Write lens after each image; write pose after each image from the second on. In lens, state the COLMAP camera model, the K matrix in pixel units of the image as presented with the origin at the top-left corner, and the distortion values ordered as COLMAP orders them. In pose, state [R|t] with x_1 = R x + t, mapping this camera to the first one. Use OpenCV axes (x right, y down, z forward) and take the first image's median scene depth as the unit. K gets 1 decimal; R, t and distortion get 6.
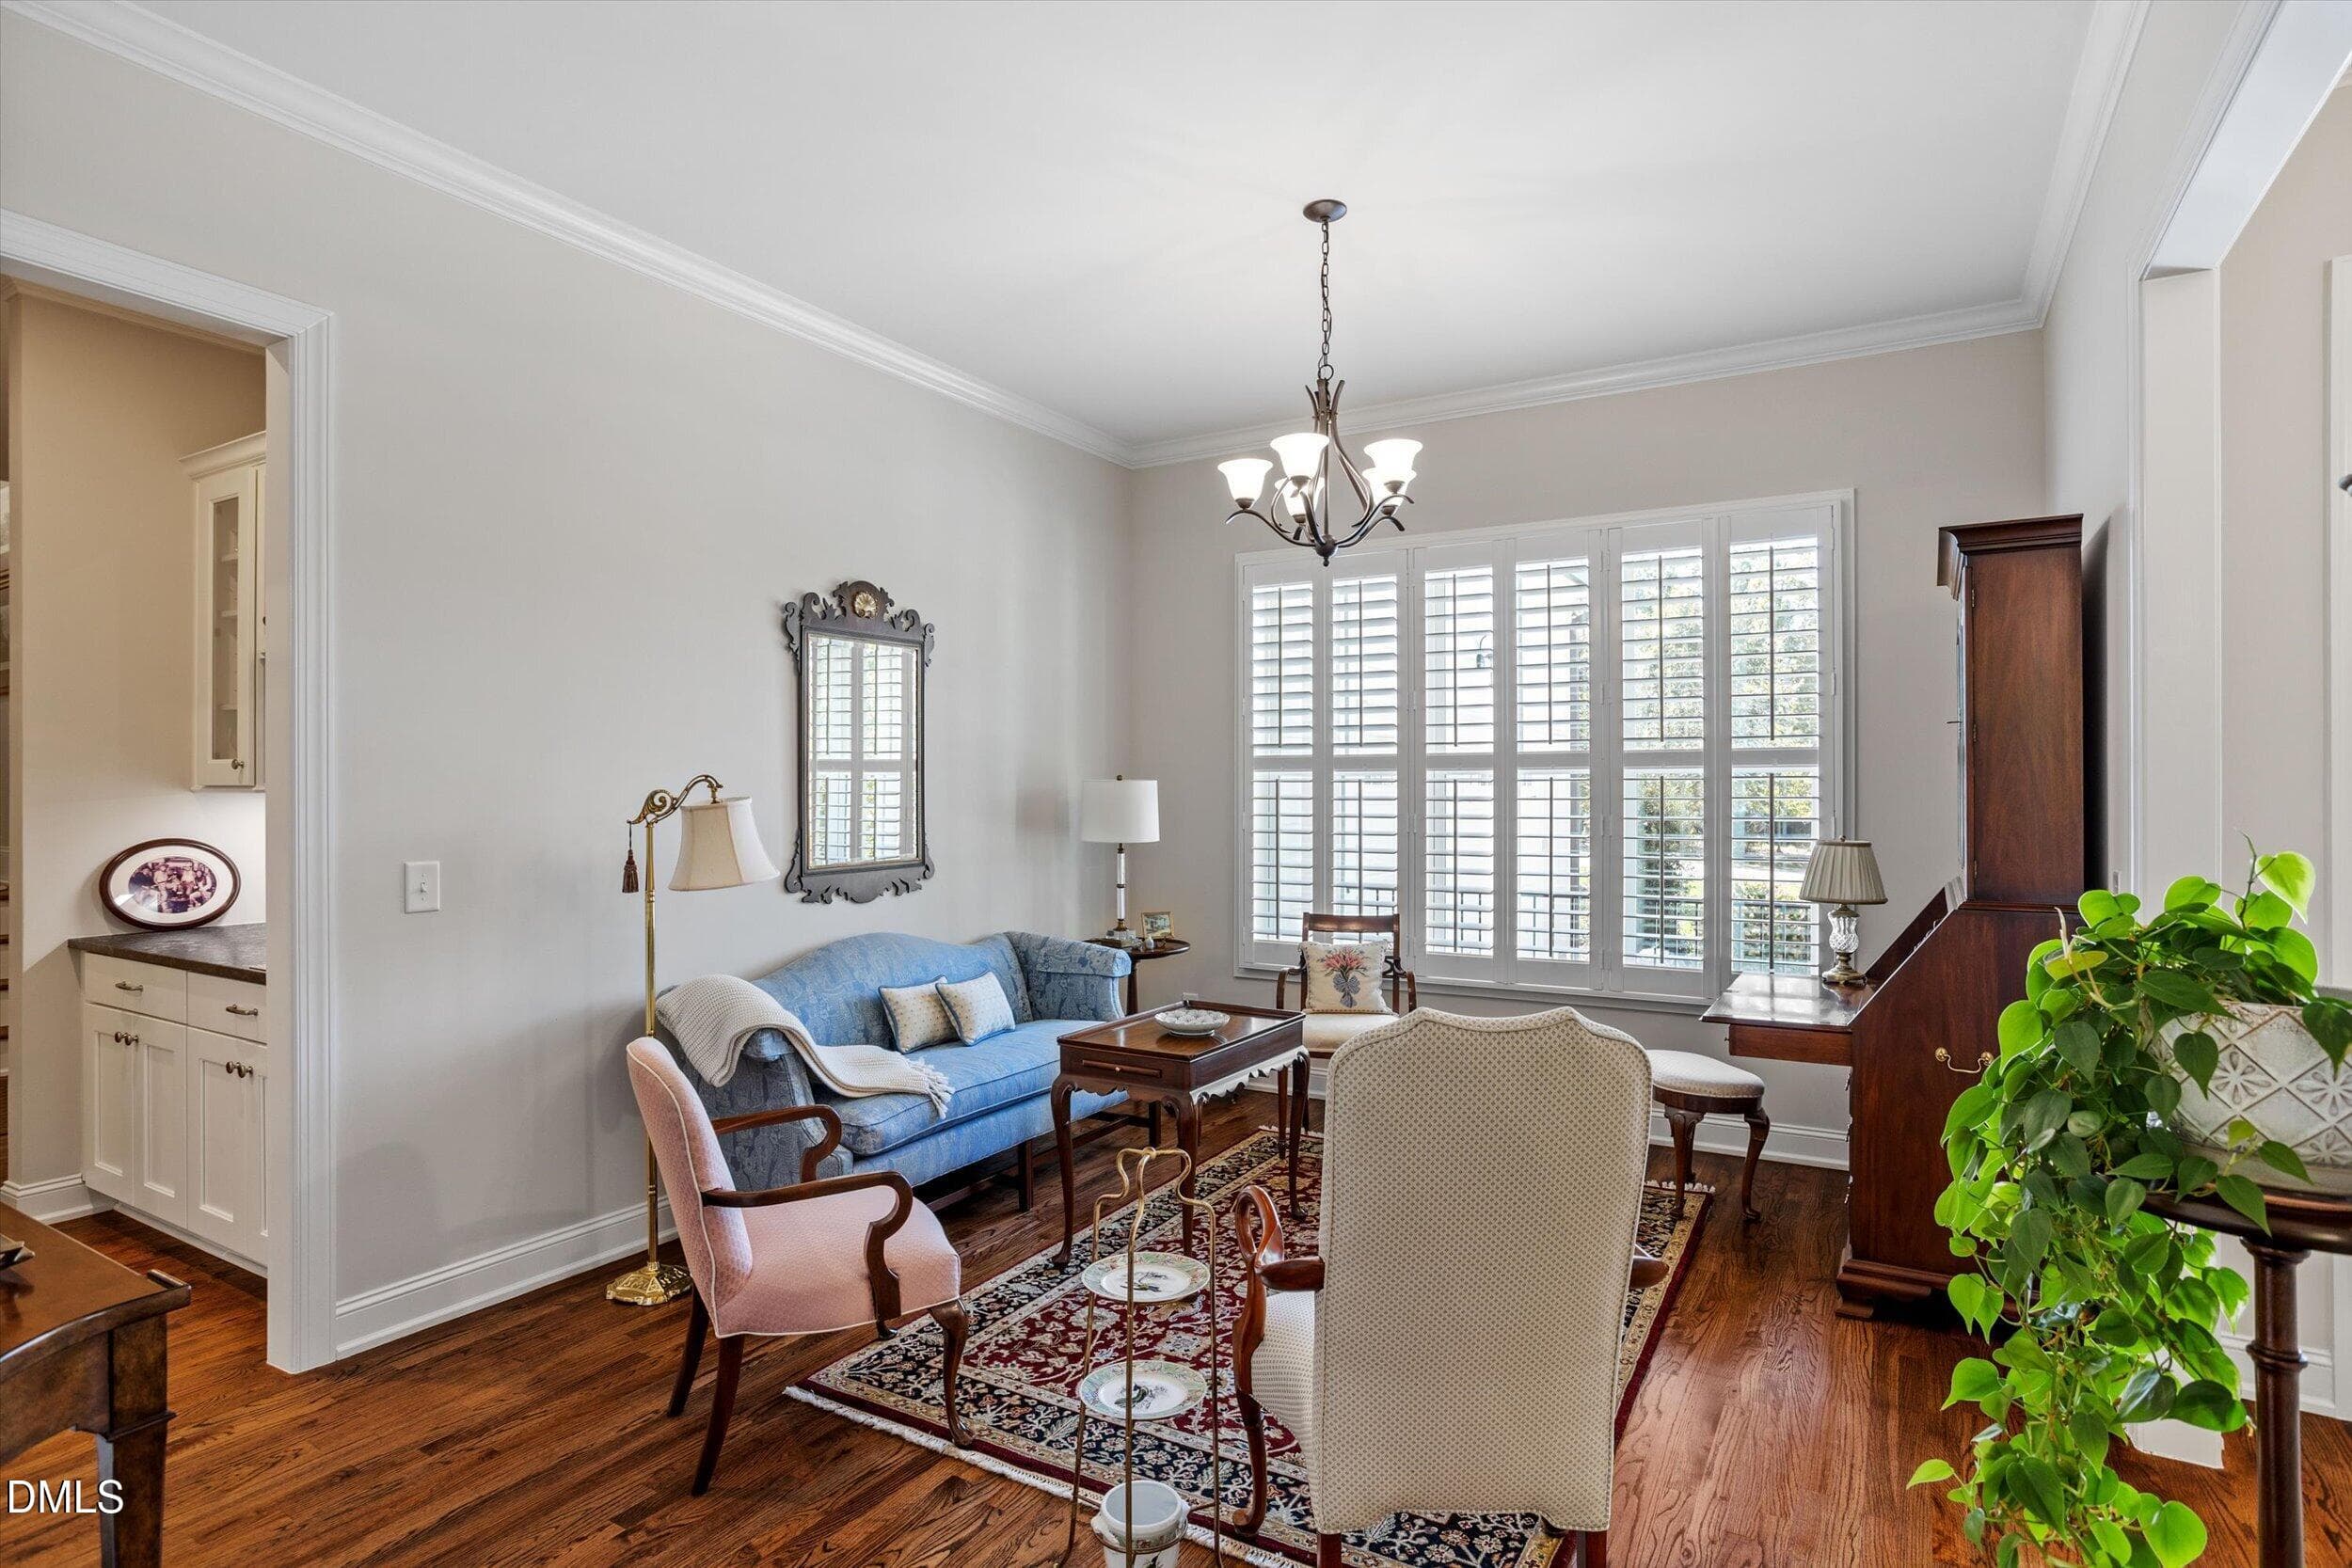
lens RADIAL K [[1214.9, 0, 1188.0], [0, 1214.9, 785.4], [0, 0, 1]] dist [-0.017061, 0.005584]
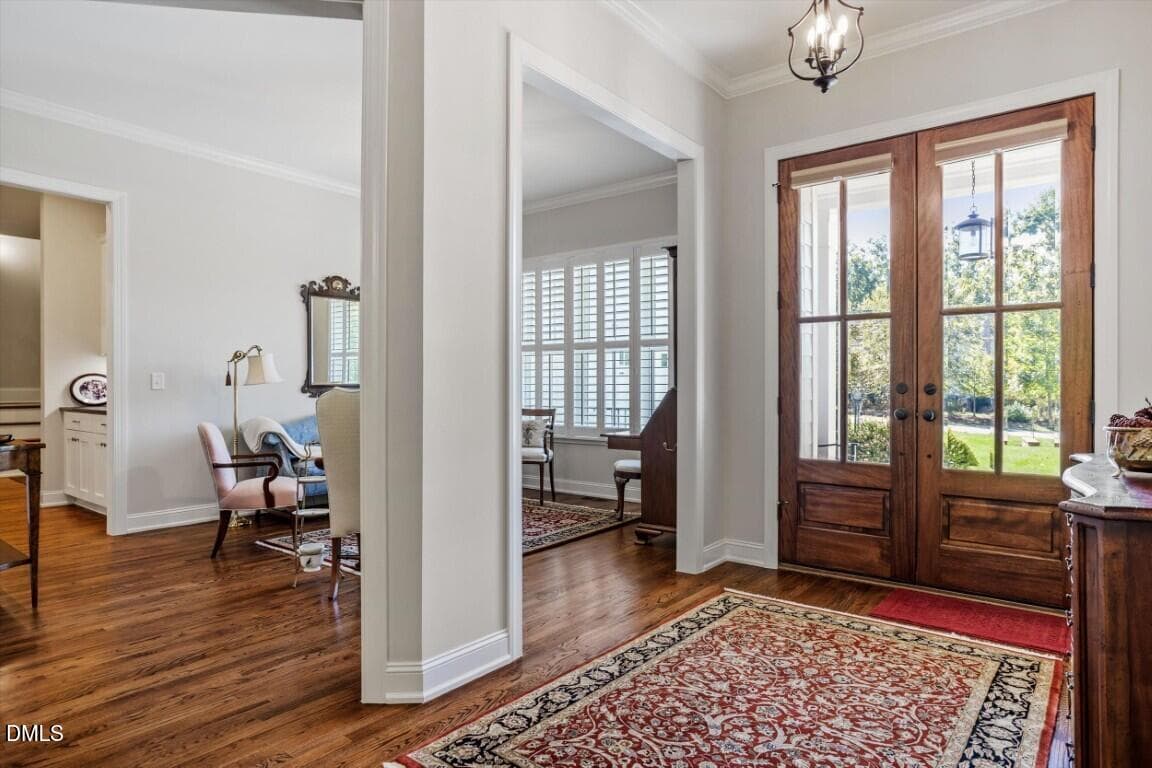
lens RADIAL K [[670.6, 0, 569.5], [0, 670.6, 383.9], [0, 0, 1]] dist [0.007580, -0.001549]
pose [[0.989103, 0.001450, -0.147219, 0.501839], [-0.001349, 0.999999, 0.000786, 0.070239], [0.147220, -0.000579, 0.989104, -0.402951]]
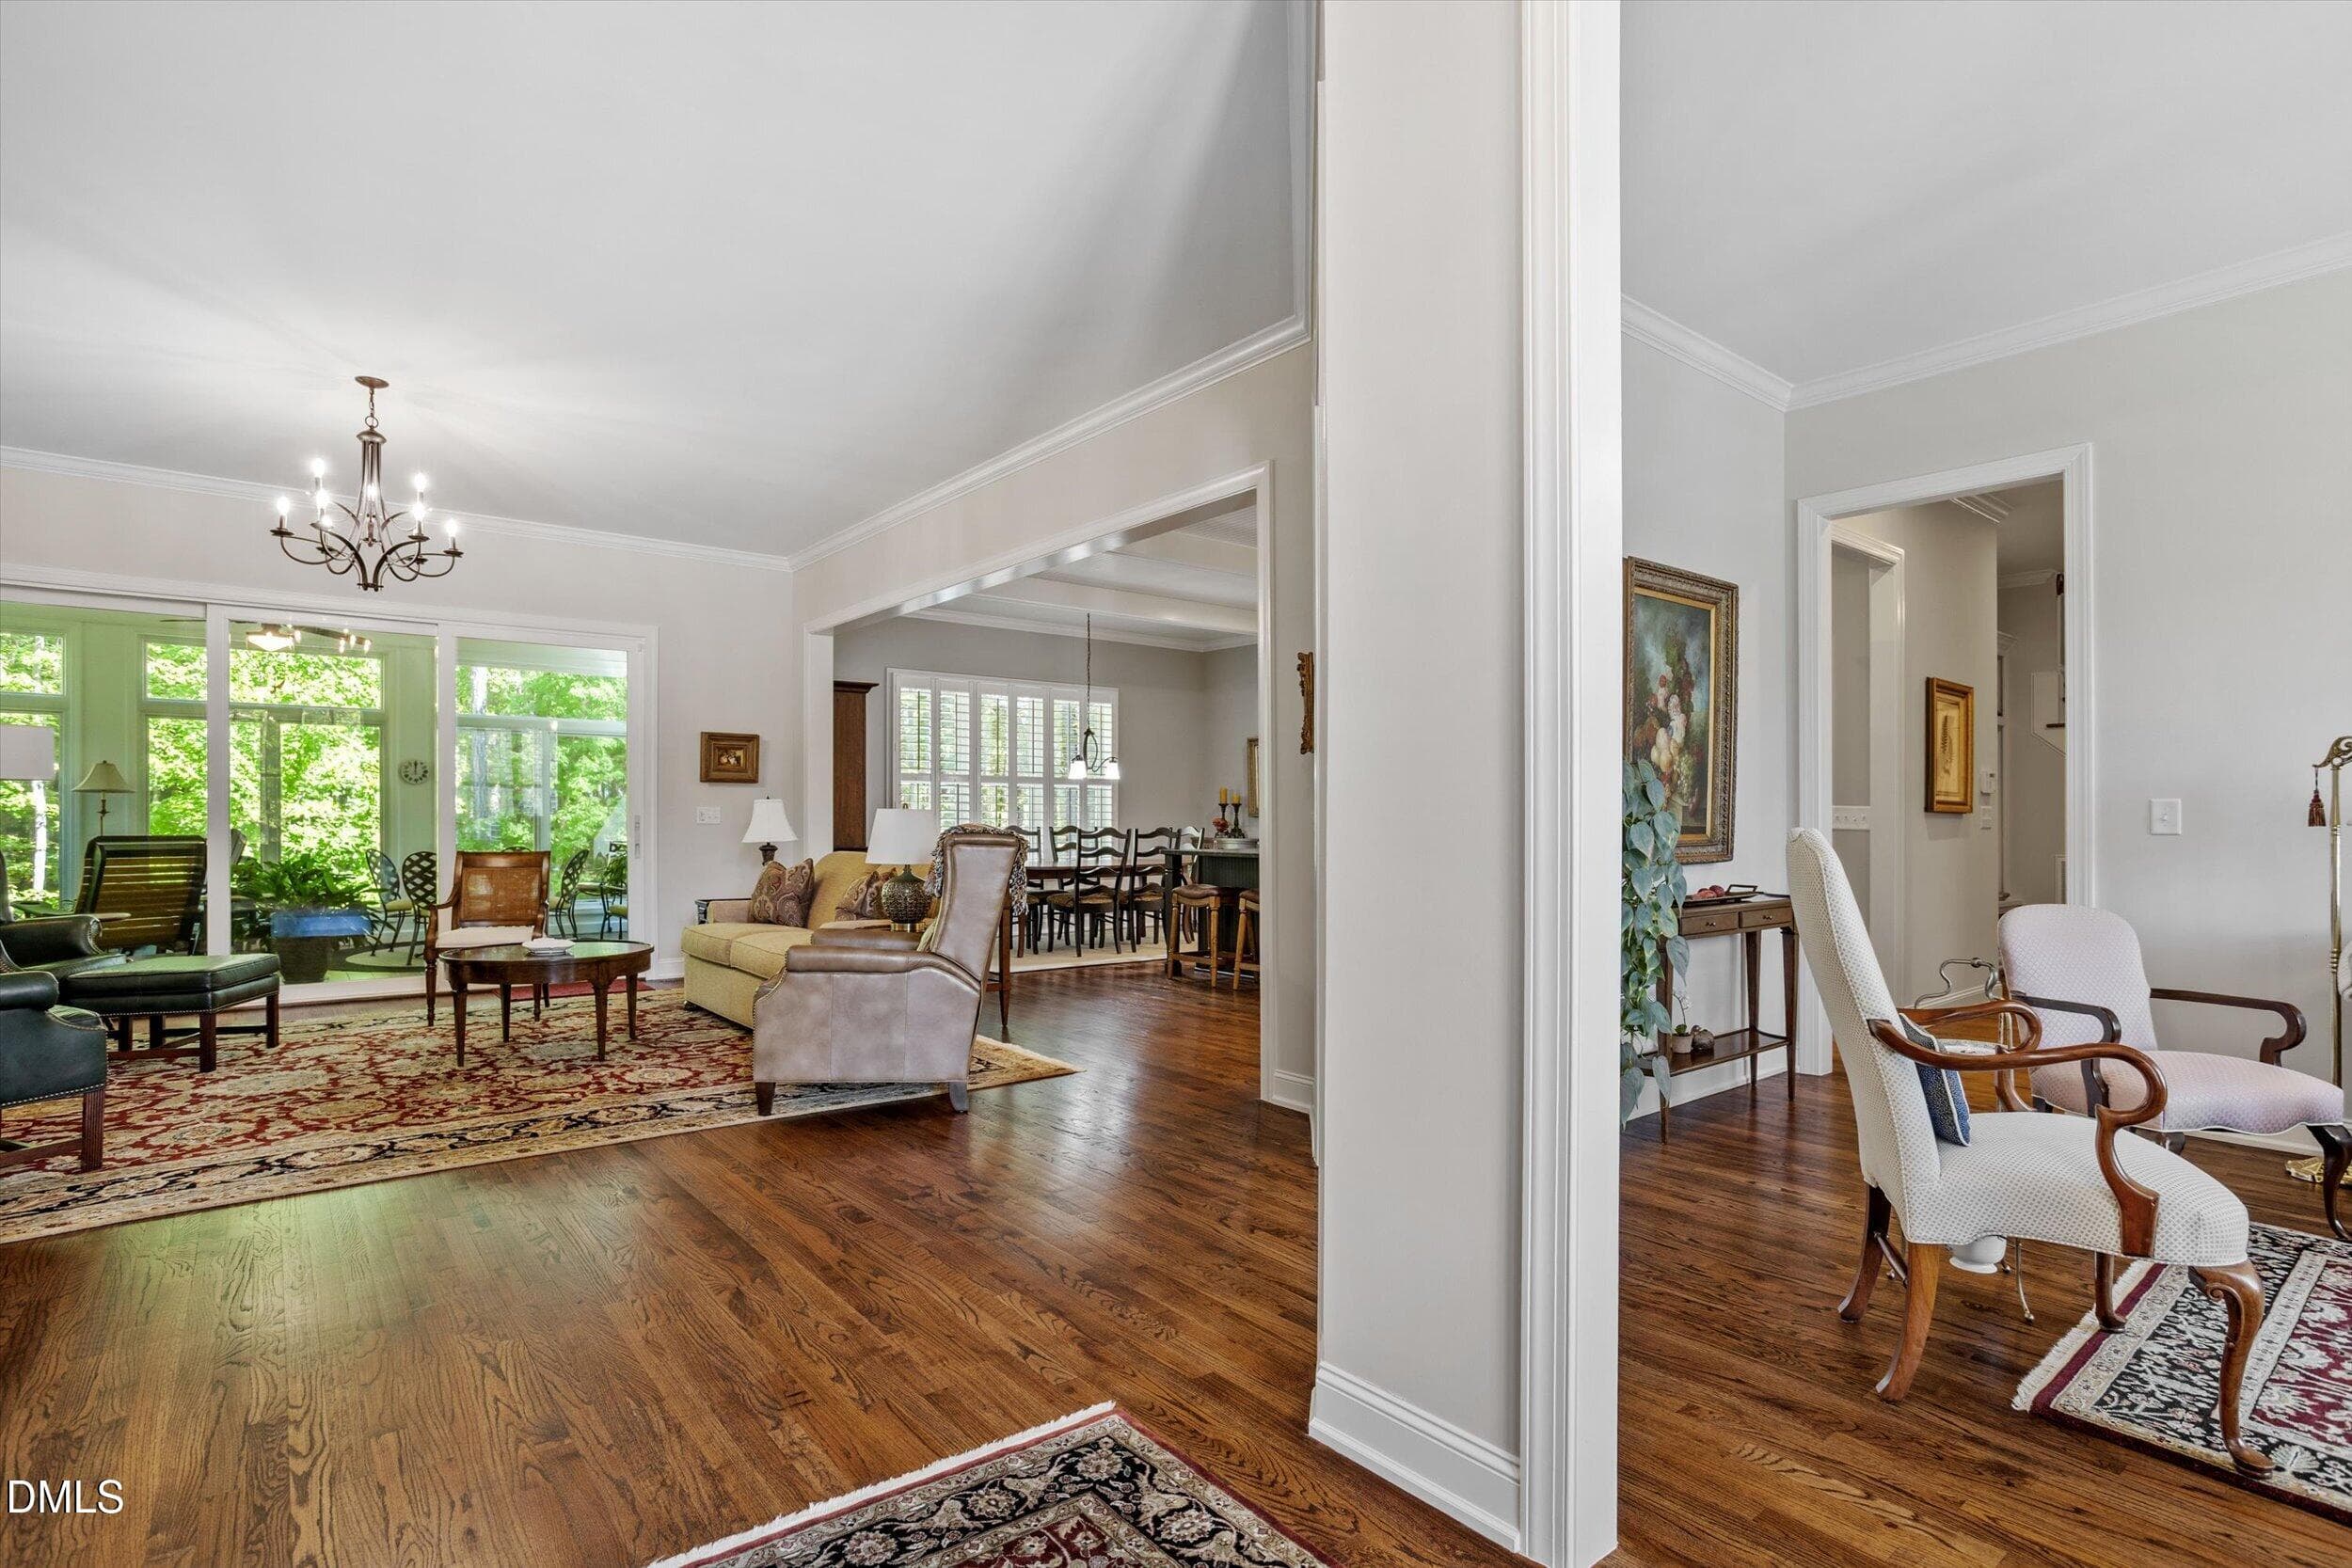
lens RADIAL K [[1146.9, 0, 1180.8], [0, 1146.9, 805.1], [0, 0, 1]] dist [-0.015651, 0.002669]
pose [[-0.349754, -0.013510, -0.936744, 0.807388], [-0.001163, 0.999902, -0.013987, 0.072954], [0.936841, -0.003802, -0.349735, 0.312090]]
